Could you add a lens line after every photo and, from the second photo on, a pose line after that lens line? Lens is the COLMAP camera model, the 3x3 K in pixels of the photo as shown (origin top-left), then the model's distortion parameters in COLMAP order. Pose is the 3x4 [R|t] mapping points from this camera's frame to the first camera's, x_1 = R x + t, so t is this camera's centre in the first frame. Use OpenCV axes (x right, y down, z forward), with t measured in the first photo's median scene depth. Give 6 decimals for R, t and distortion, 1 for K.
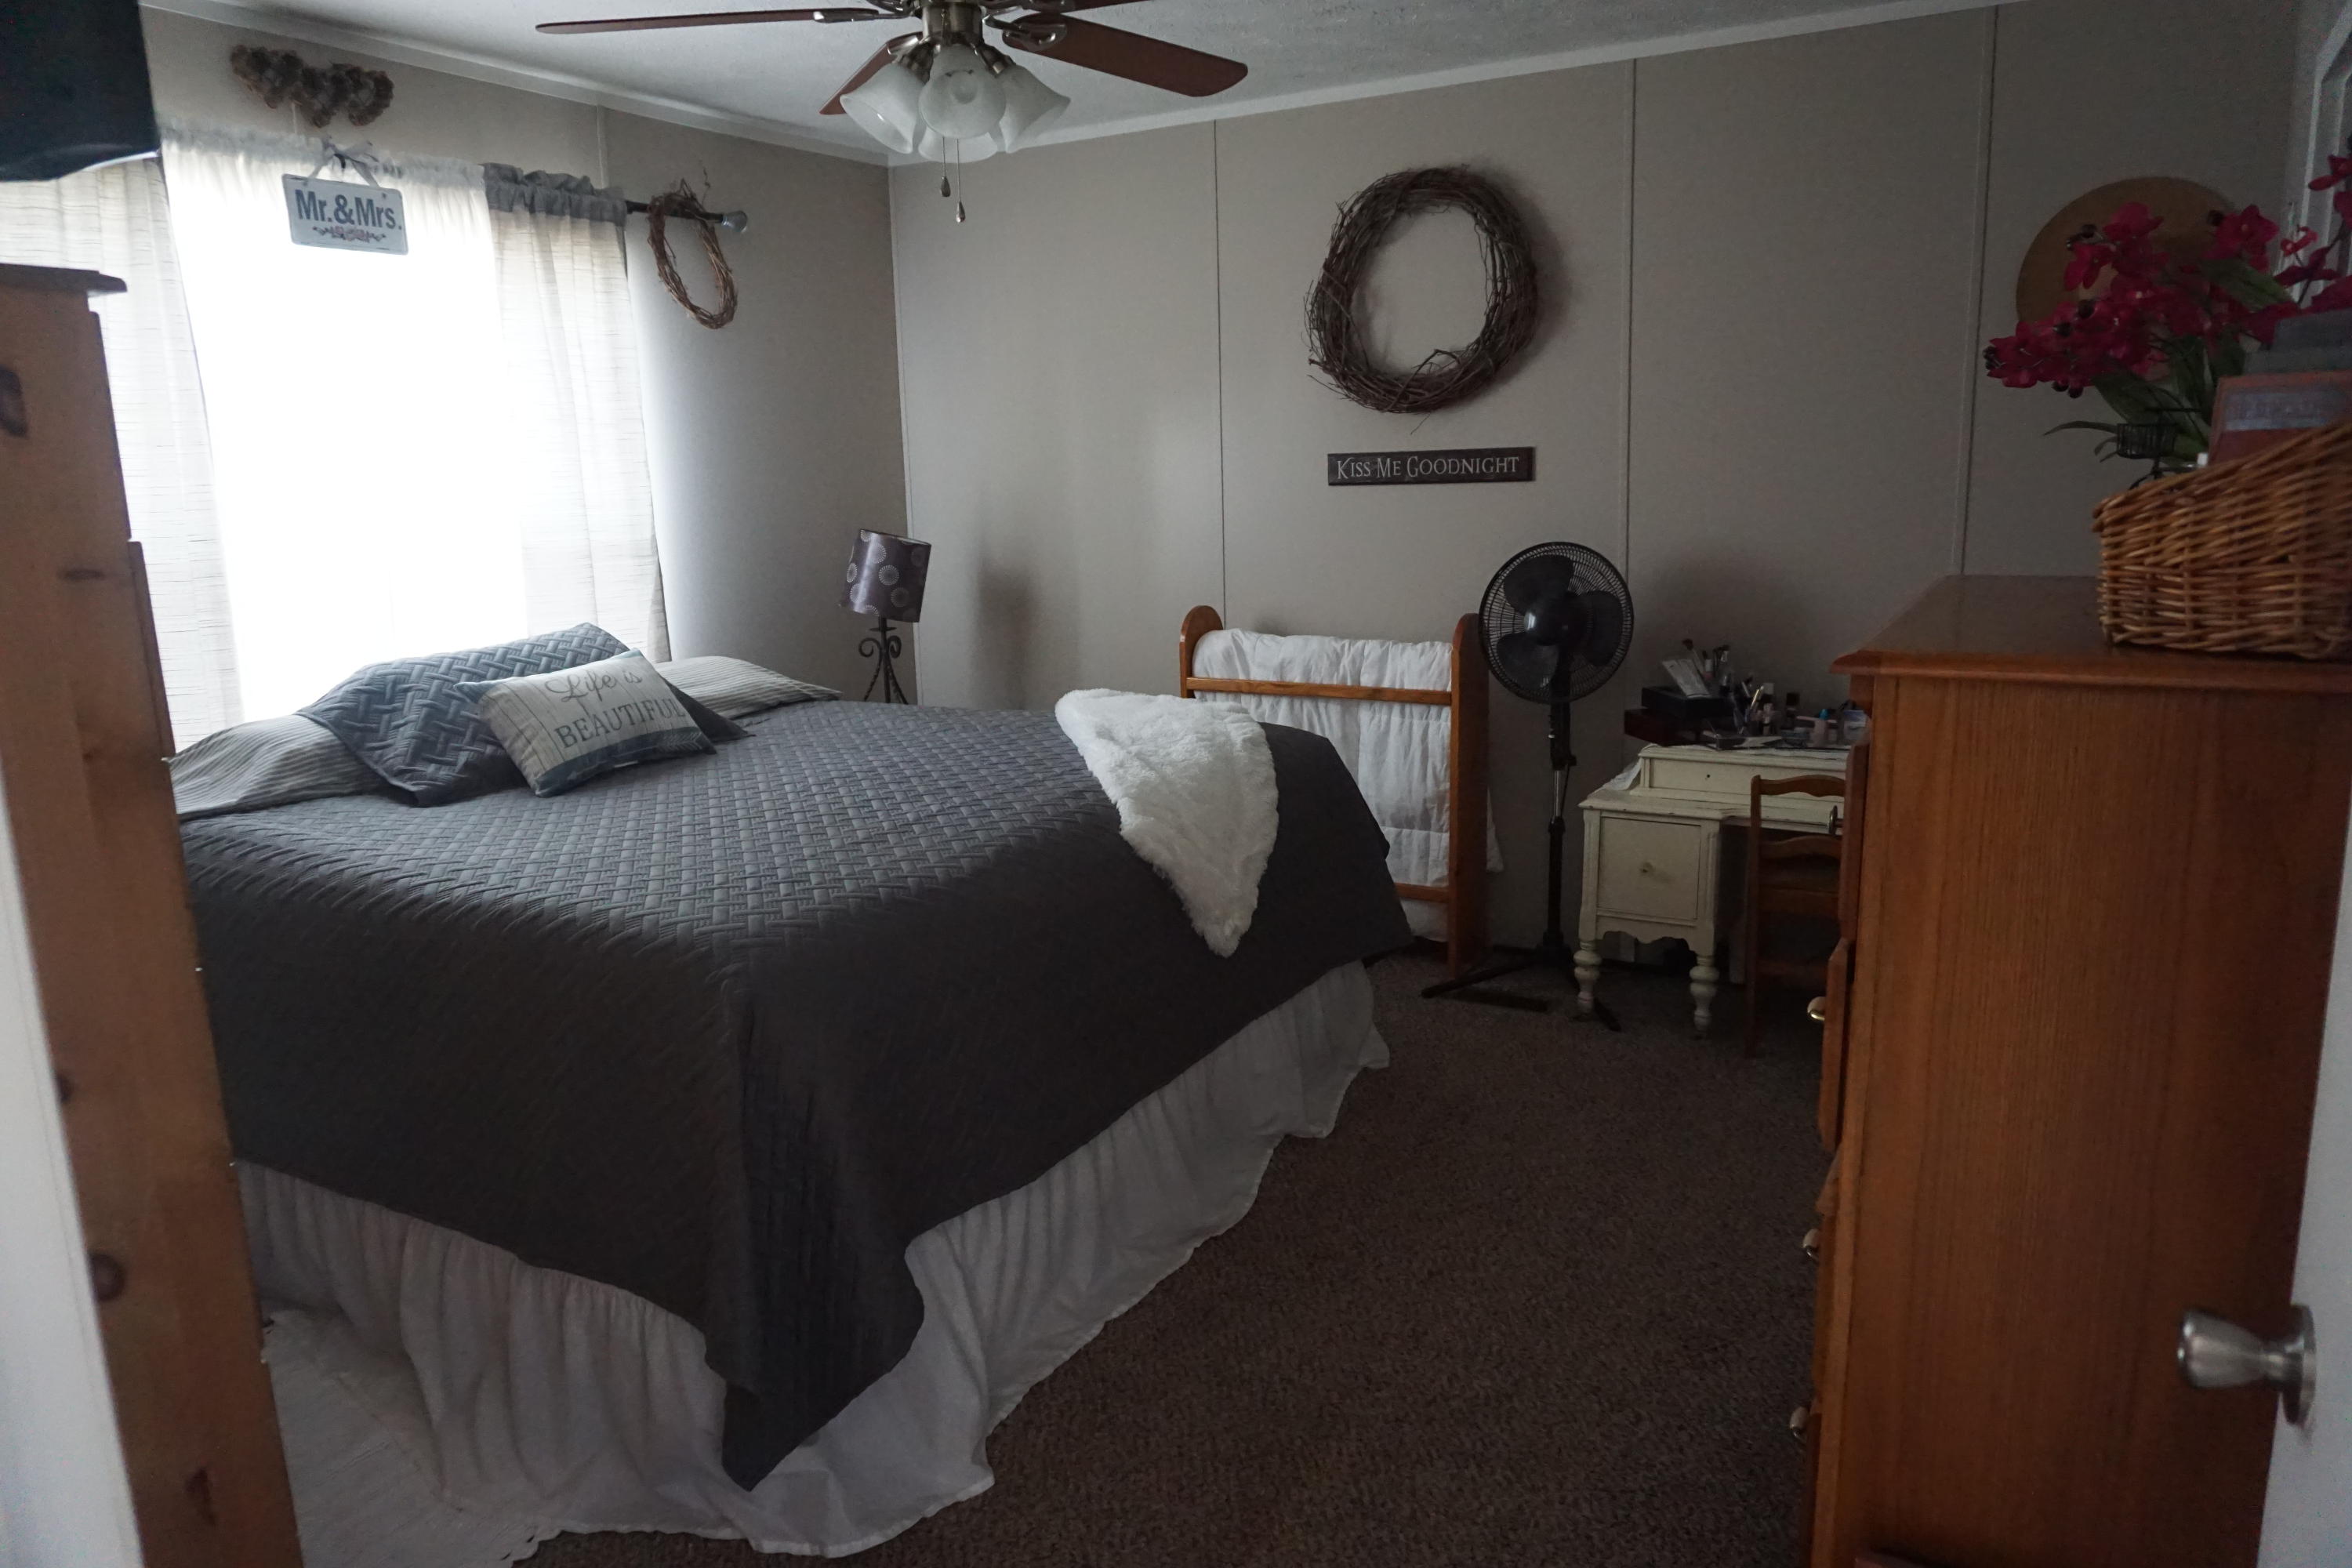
lens RADIAL K [[1560.0, 0, 1176.0], [0, 1560.0, 784.0], [0, 0, 1]] dist [-0.021635, 0.034081]
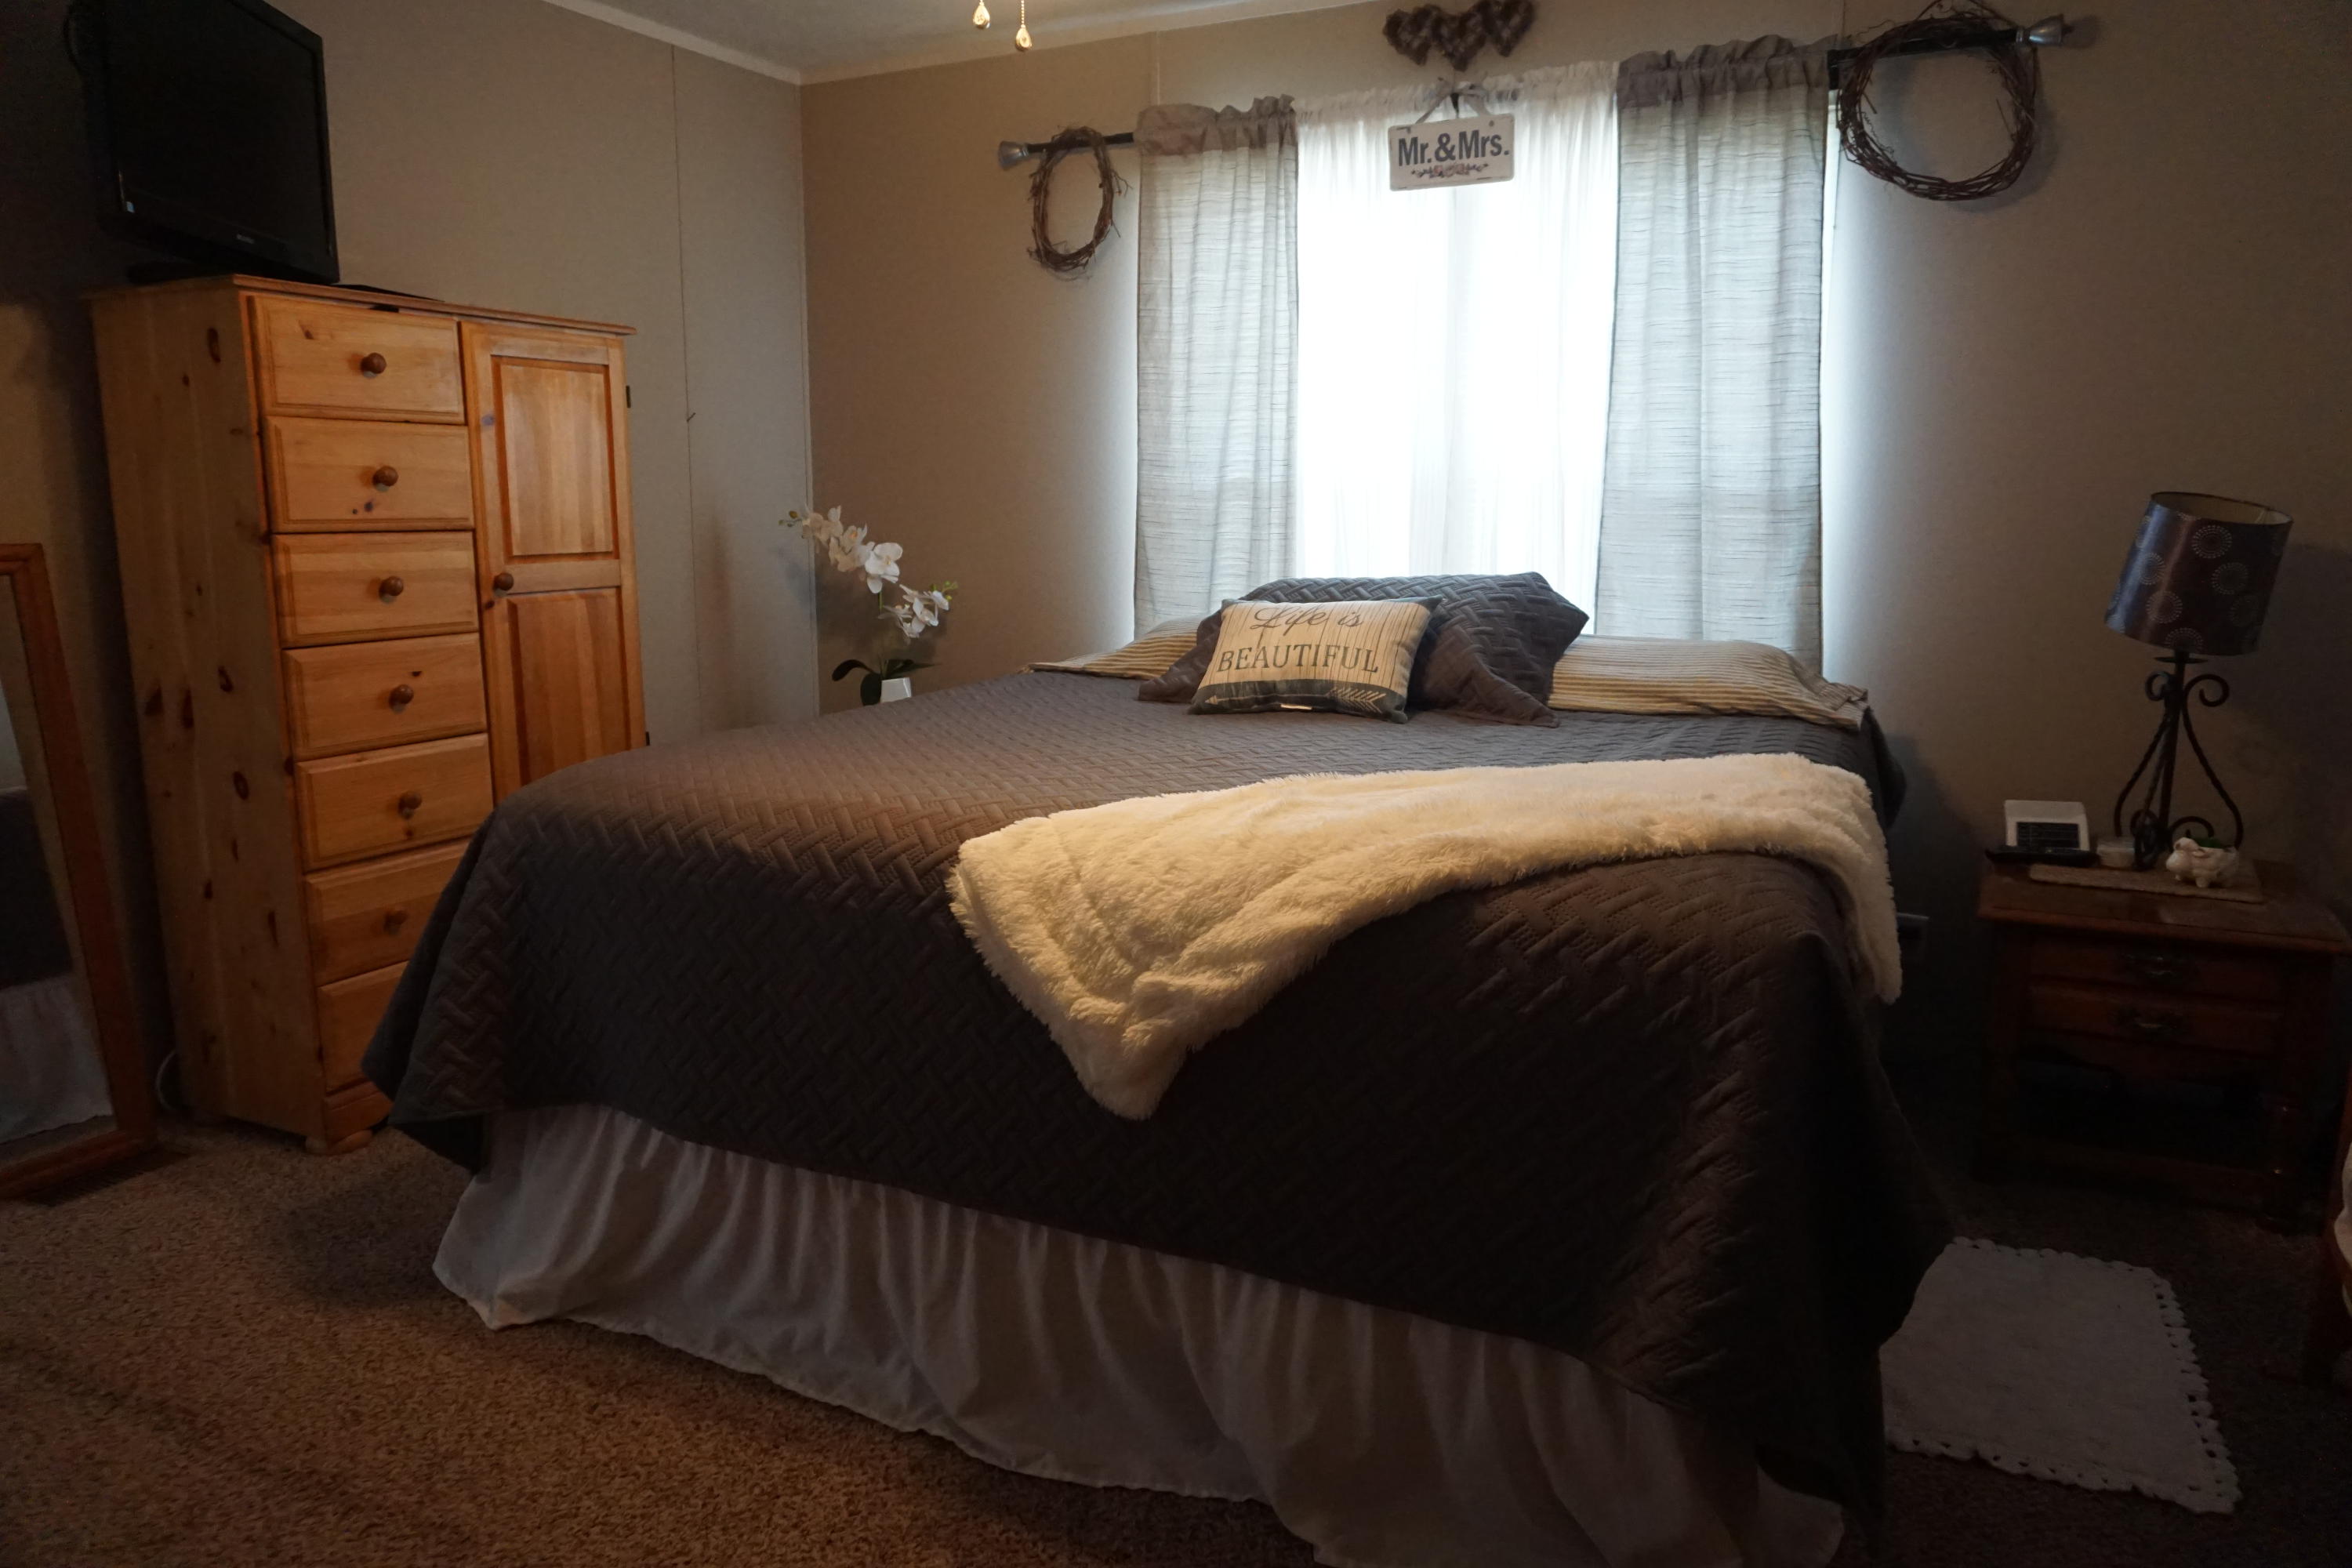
lens RADIAL K [[1575.1, 0, 1176.2], [0, 1575.1, 777.8], [0, 0, 1]] dist [-0.052727, 0.032222]
pose [[0.062072, 0.198945, -0.978043, 0.539683], [-0.203568, 0.961857, 0.182733, -0.122953], [0.977091, 0.187756, 0.100204, 0.803893]]
